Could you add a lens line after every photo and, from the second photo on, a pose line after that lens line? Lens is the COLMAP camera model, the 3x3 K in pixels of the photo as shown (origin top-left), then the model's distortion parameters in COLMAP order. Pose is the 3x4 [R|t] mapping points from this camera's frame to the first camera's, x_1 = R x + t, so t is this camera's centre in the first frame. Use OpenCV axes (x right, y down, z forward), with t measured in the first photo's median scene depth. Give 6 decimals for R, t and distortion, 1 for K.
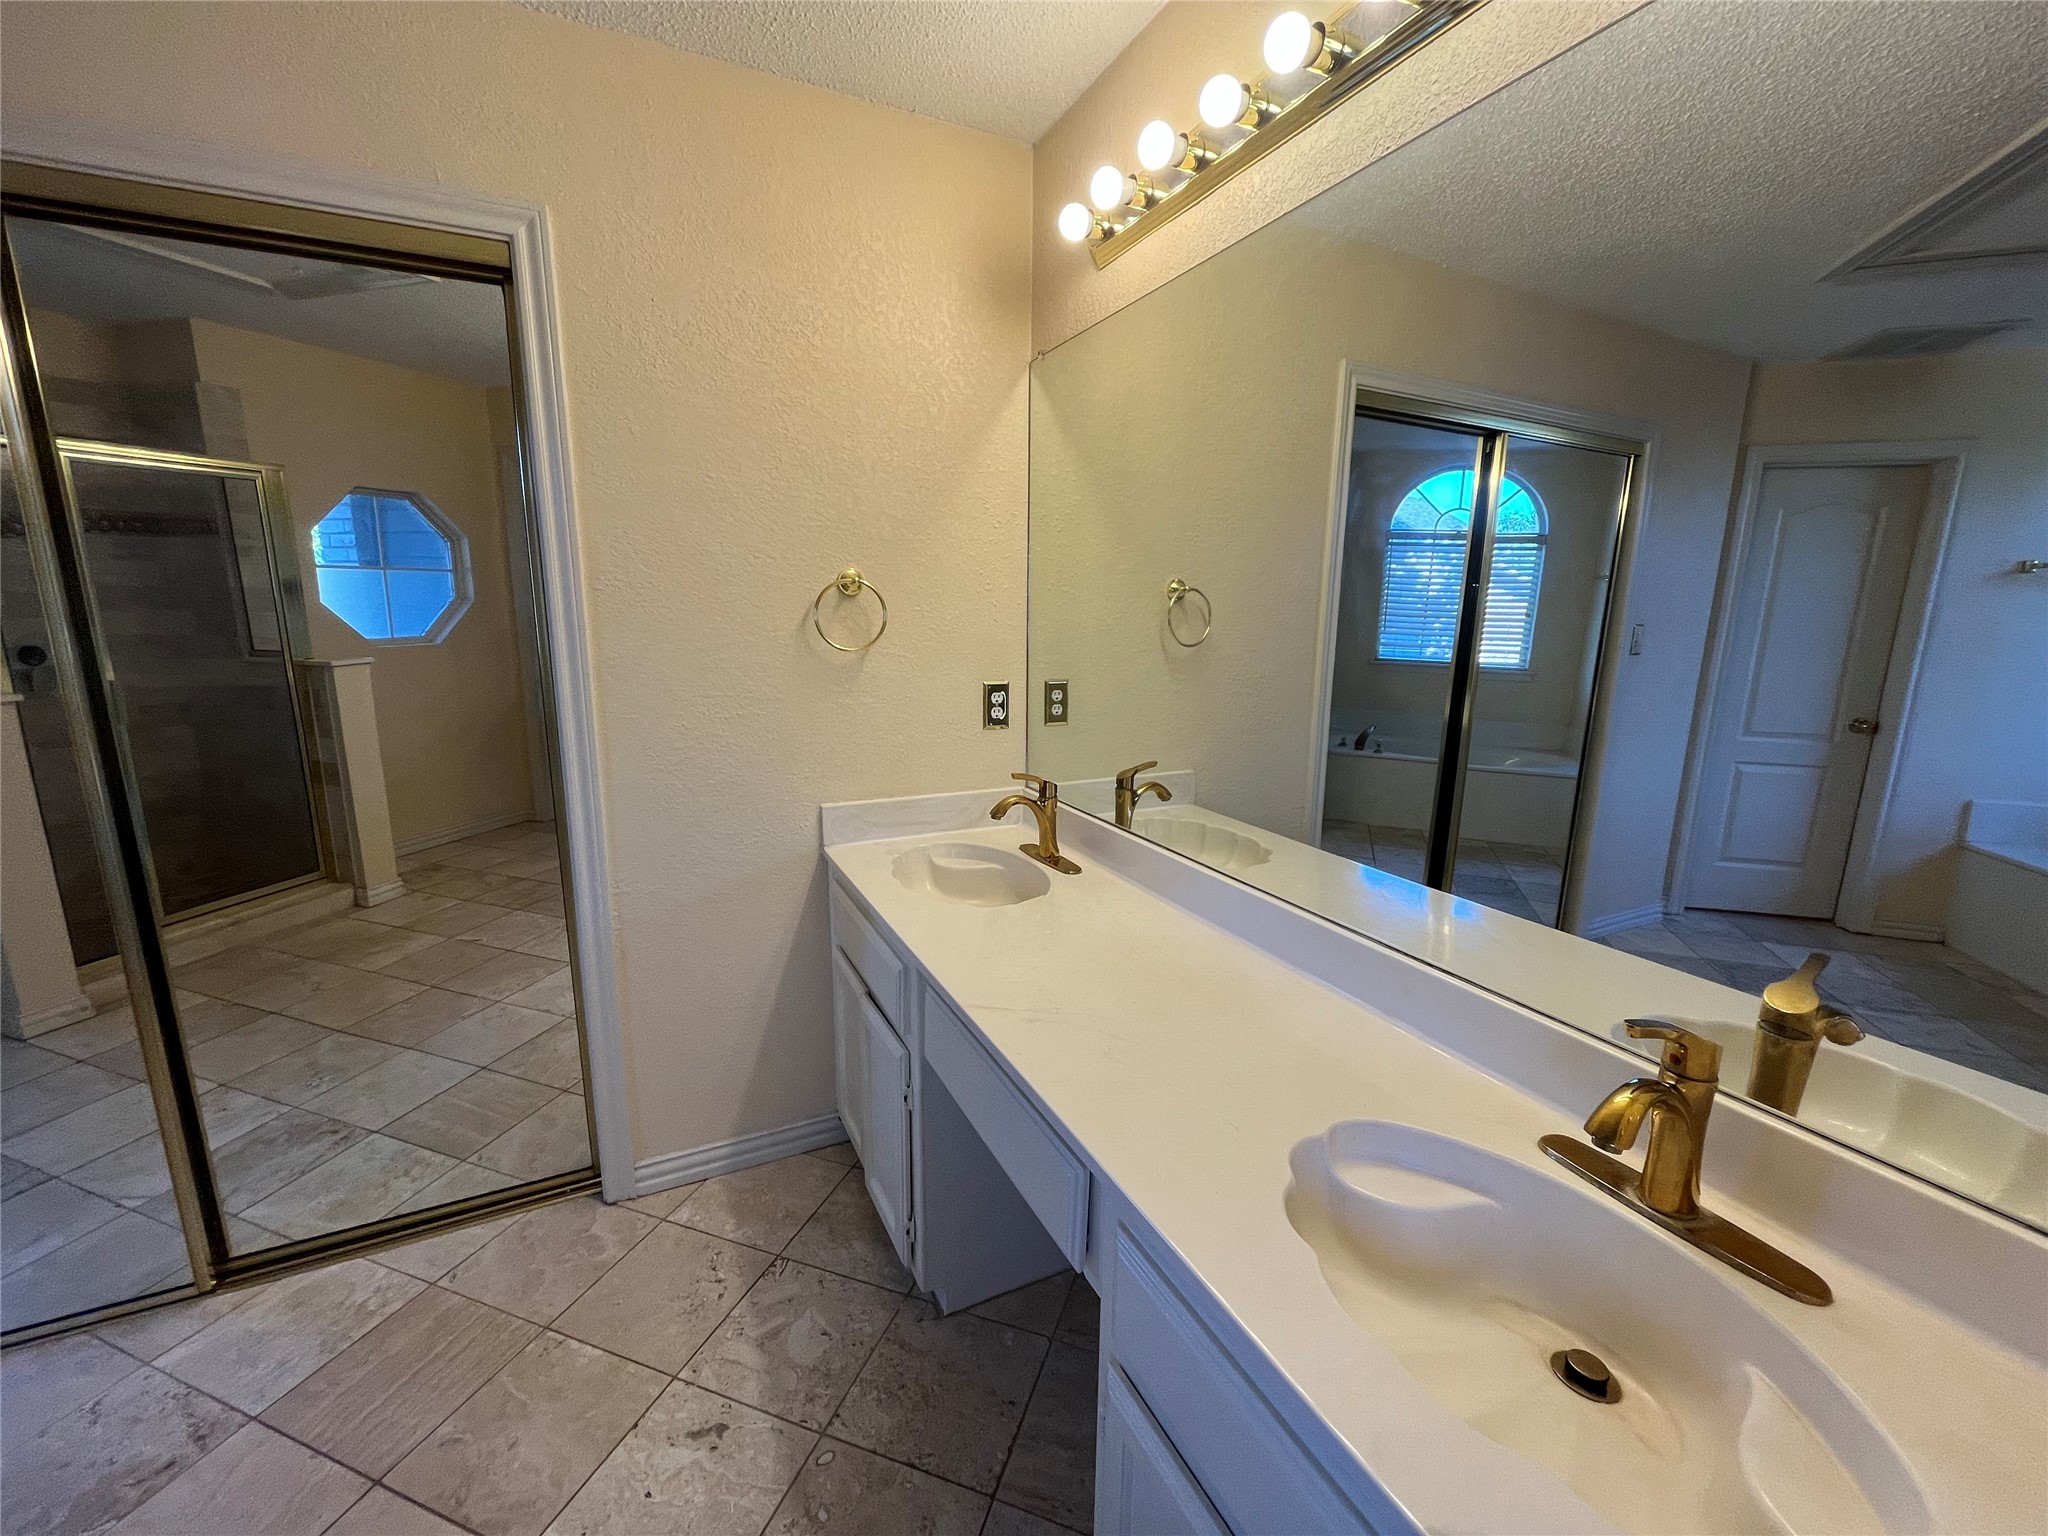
lens RADIAL K [[823.1, 0, 1024.0], [0, 823.1, 768.0], [0, 0, 1]] dist [-0.004994, 0.000187]
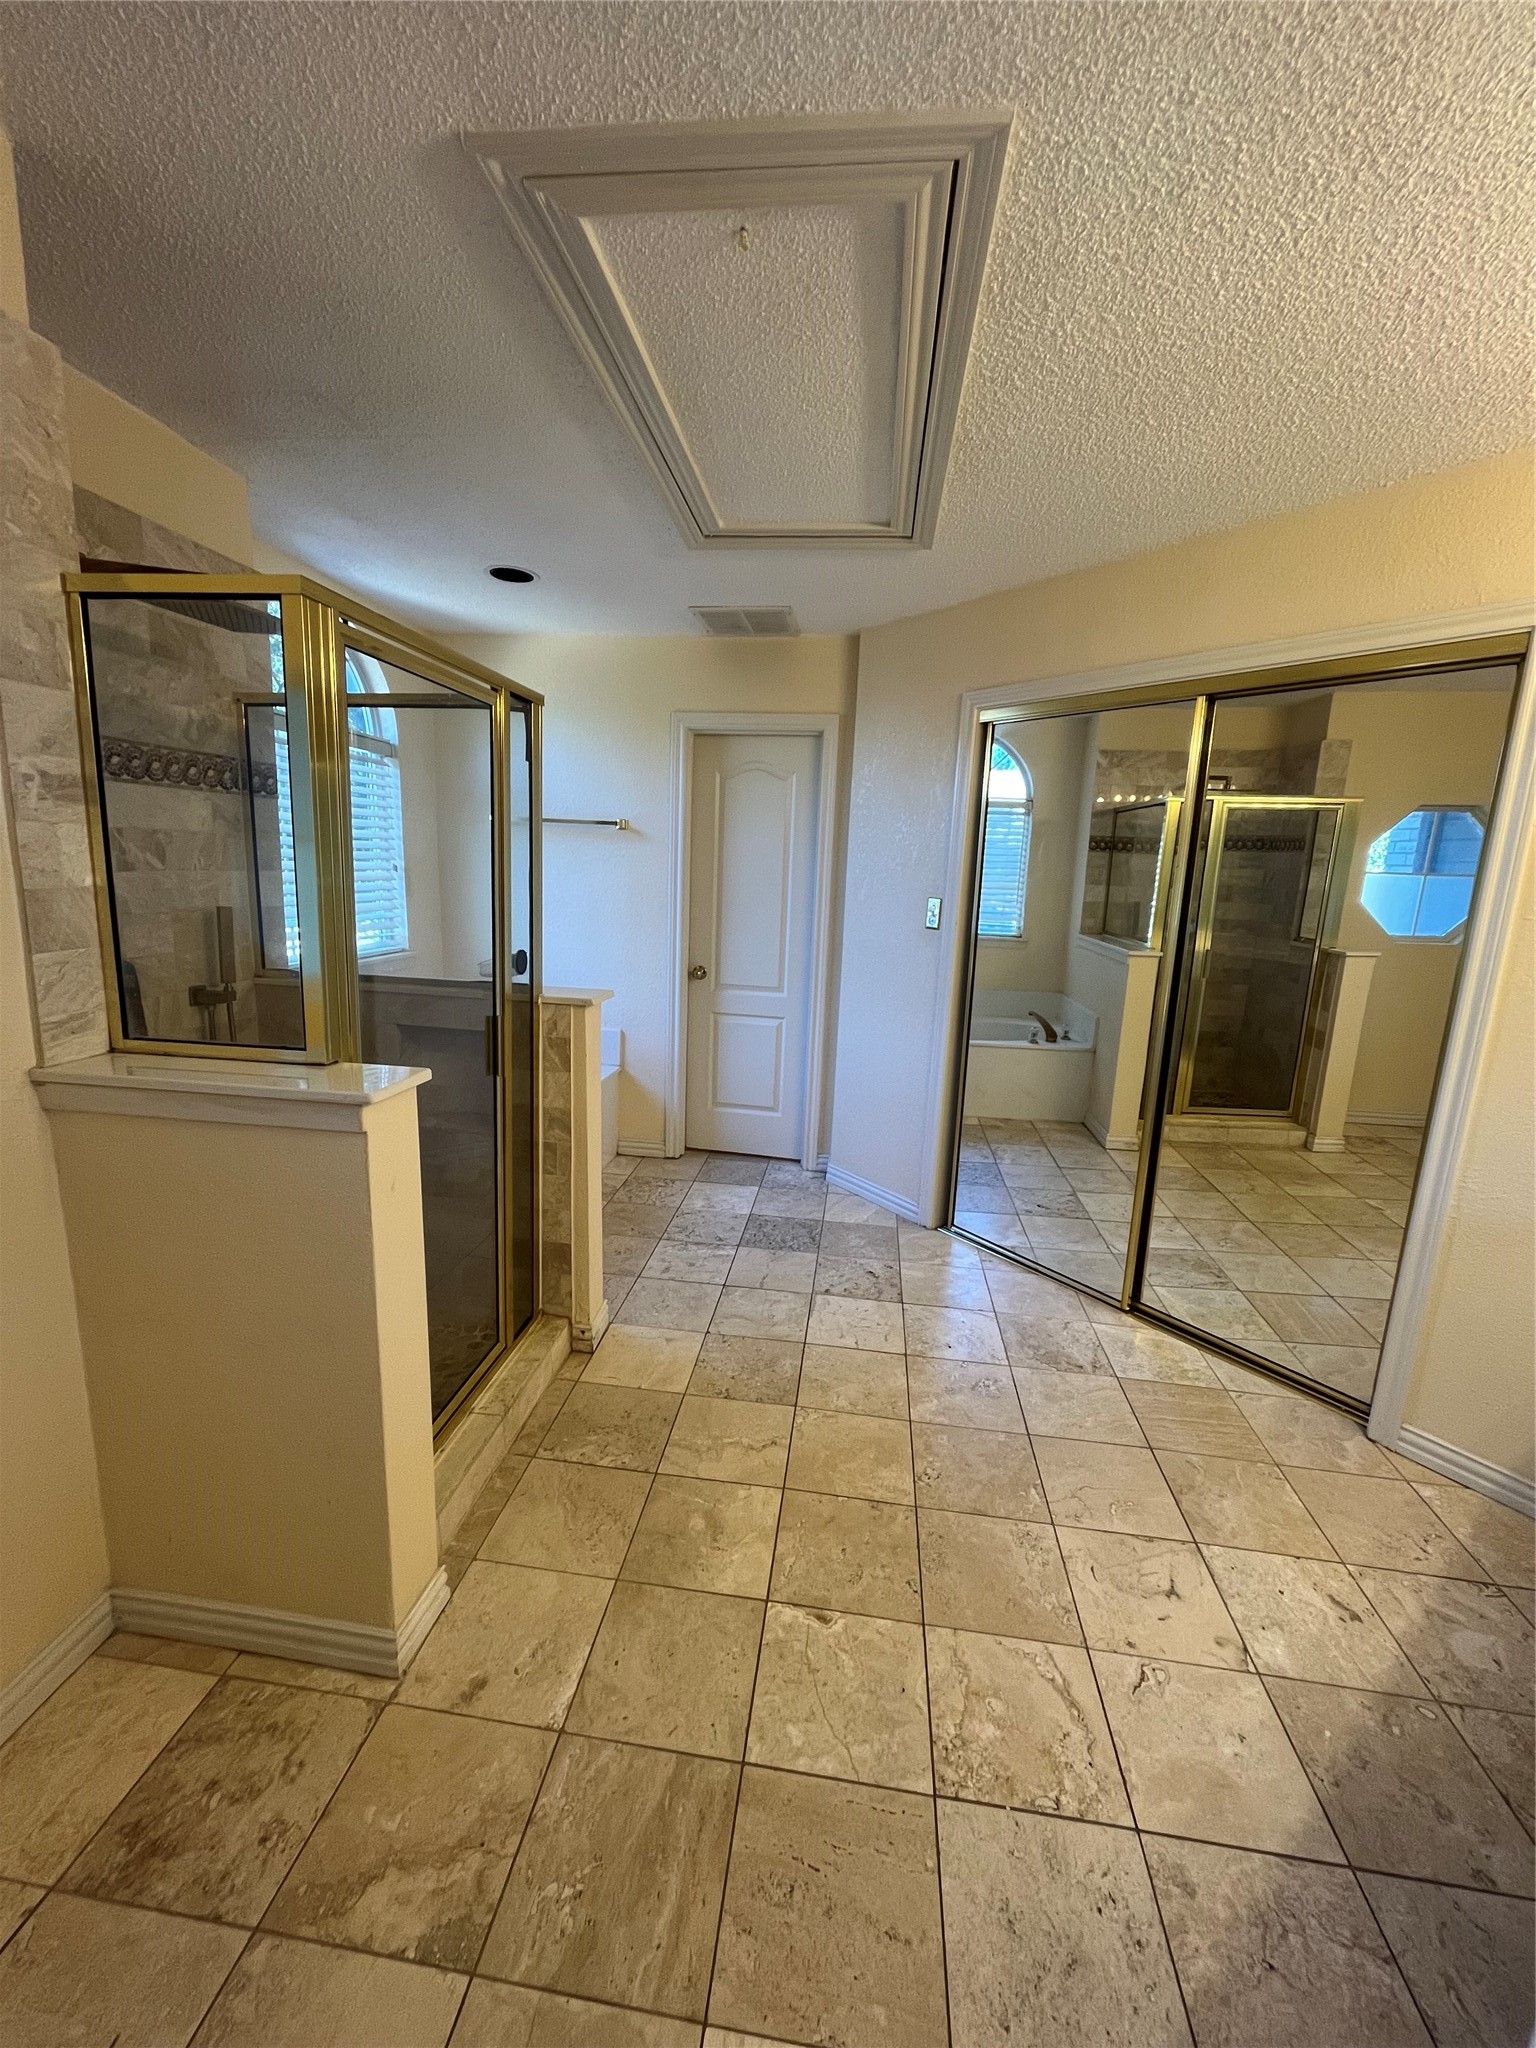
lens RADIAL K [[827.4, 0, 766.0], [0, 827.4, 1021.2], [0, 0, 1]] dist [-0.003194, 0.001173]
pose [[0.208912, 0.185931, -0.960097, 0.320744], [-0.226700, 0.964224, 0.137402, -0.003205], [0.951296, 0.188949, 0.243588, -0.200031]]
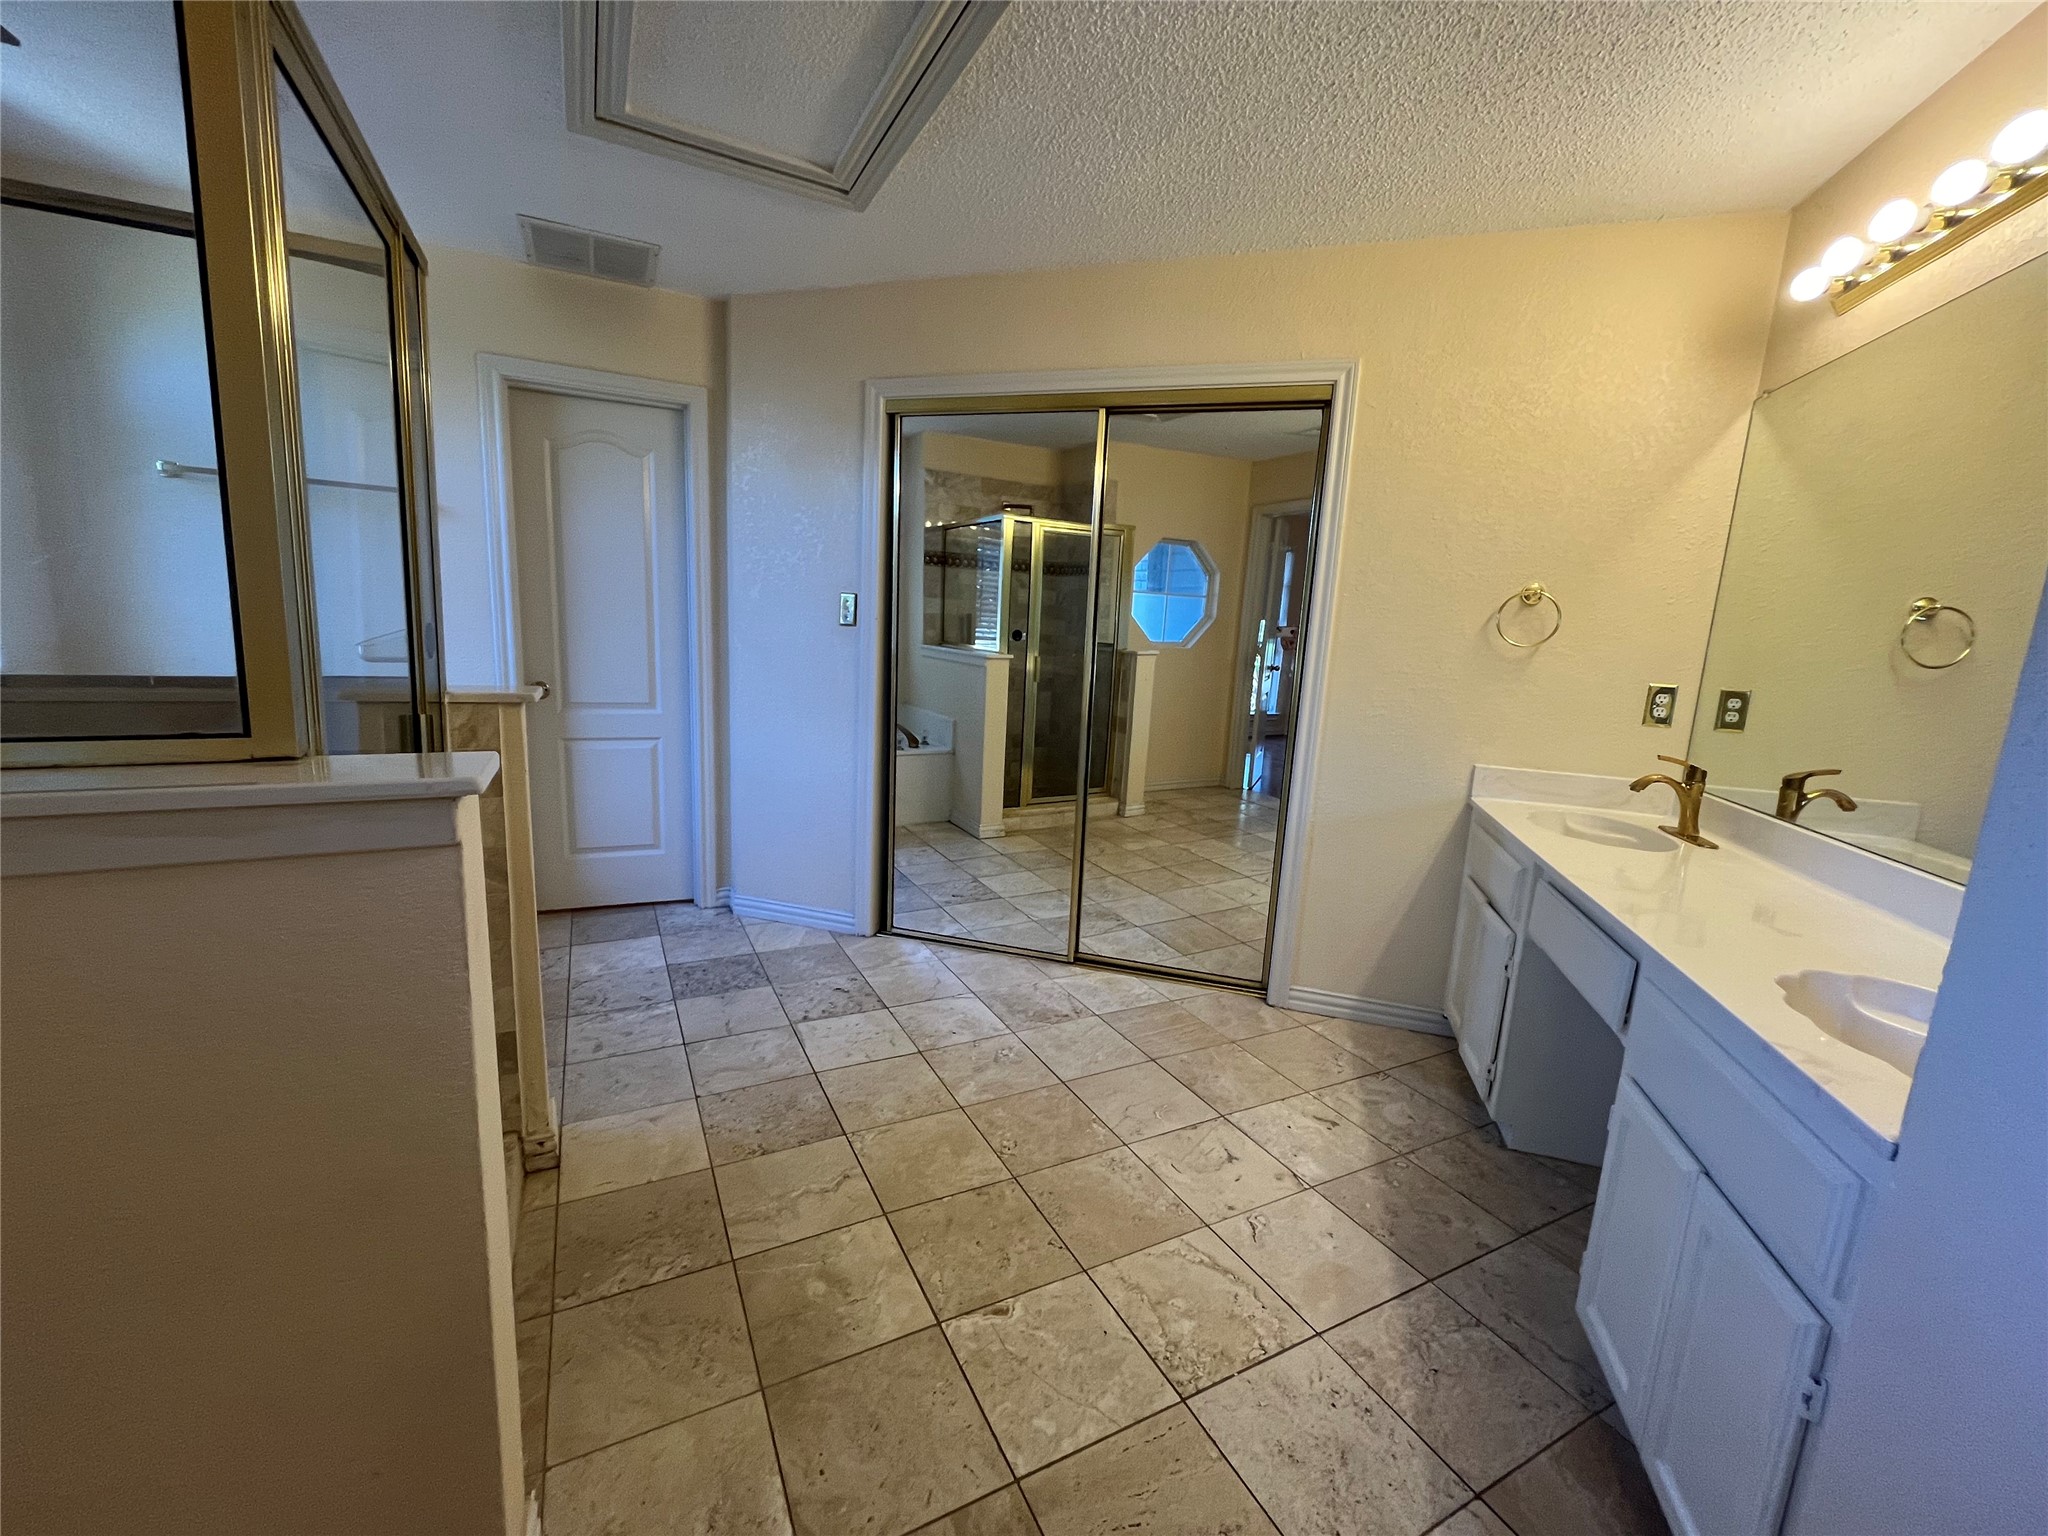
lens RADIAL K [[827.4, 0, 1022.6], [0, 827.4, 767.4], [0, 0, 1]] dist [-0.003194, 0.001173]
pose [[0.727969, 0.143912, -0.670336, 0.111369], [-0.175745, 0.984223, 0.020445, 0.151449], [0.662703, 0.102924, 0.741776, -0.450310]]
